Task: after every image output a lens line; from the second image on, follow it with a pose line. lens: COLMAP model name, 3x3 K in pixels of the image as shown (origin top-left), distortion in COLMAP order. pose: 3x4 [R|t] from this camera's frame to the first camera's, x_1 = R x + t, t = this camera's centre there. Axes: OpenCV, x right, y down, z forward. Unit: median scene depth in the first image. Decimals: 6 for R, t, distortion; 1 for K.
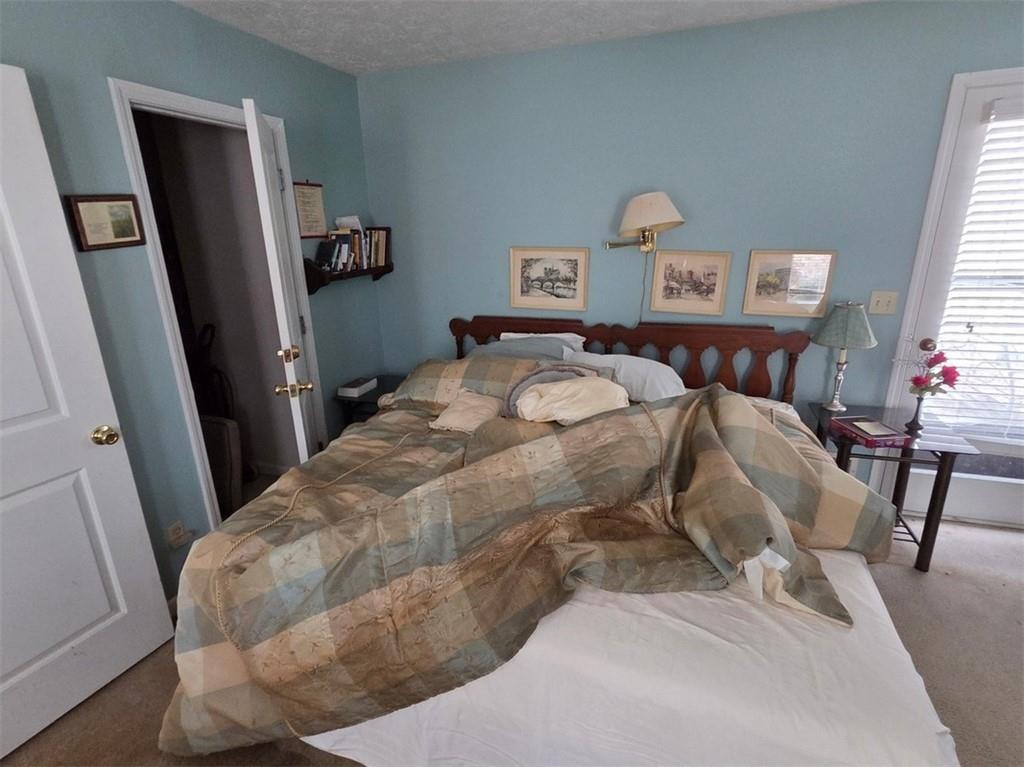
lens RADIAL K [[514.0, 0, 510.2], [0, 514.0, 382.4], [0, 0, 1]] dist [-0.002397, 0.002829]
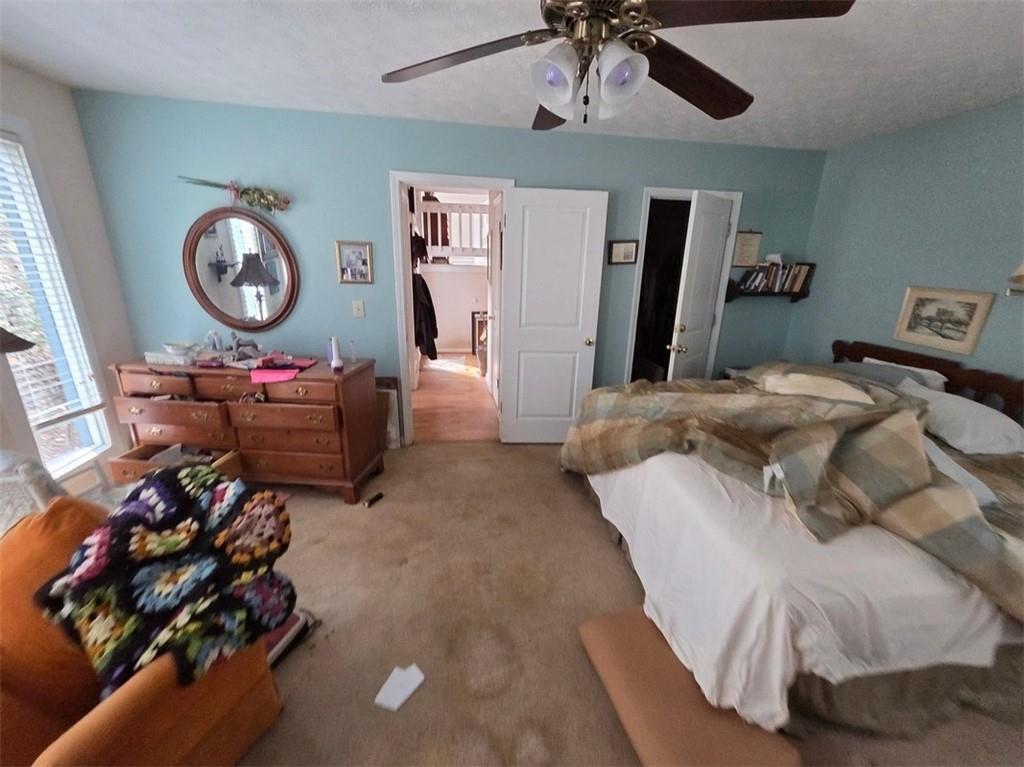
lens RADIAL K [[414.9, 0, 516.0], [0, 414.9, 383.2], [0, 0, 1]] dist [0.001093, -0.000162]
pose [[0.468978, 0.291518, -0.833713, 0.428420], [-0.297553, 0.940925, 0.161627, 0.045275], [0.831578, 0.172275, 0.528015, -0.155847]]
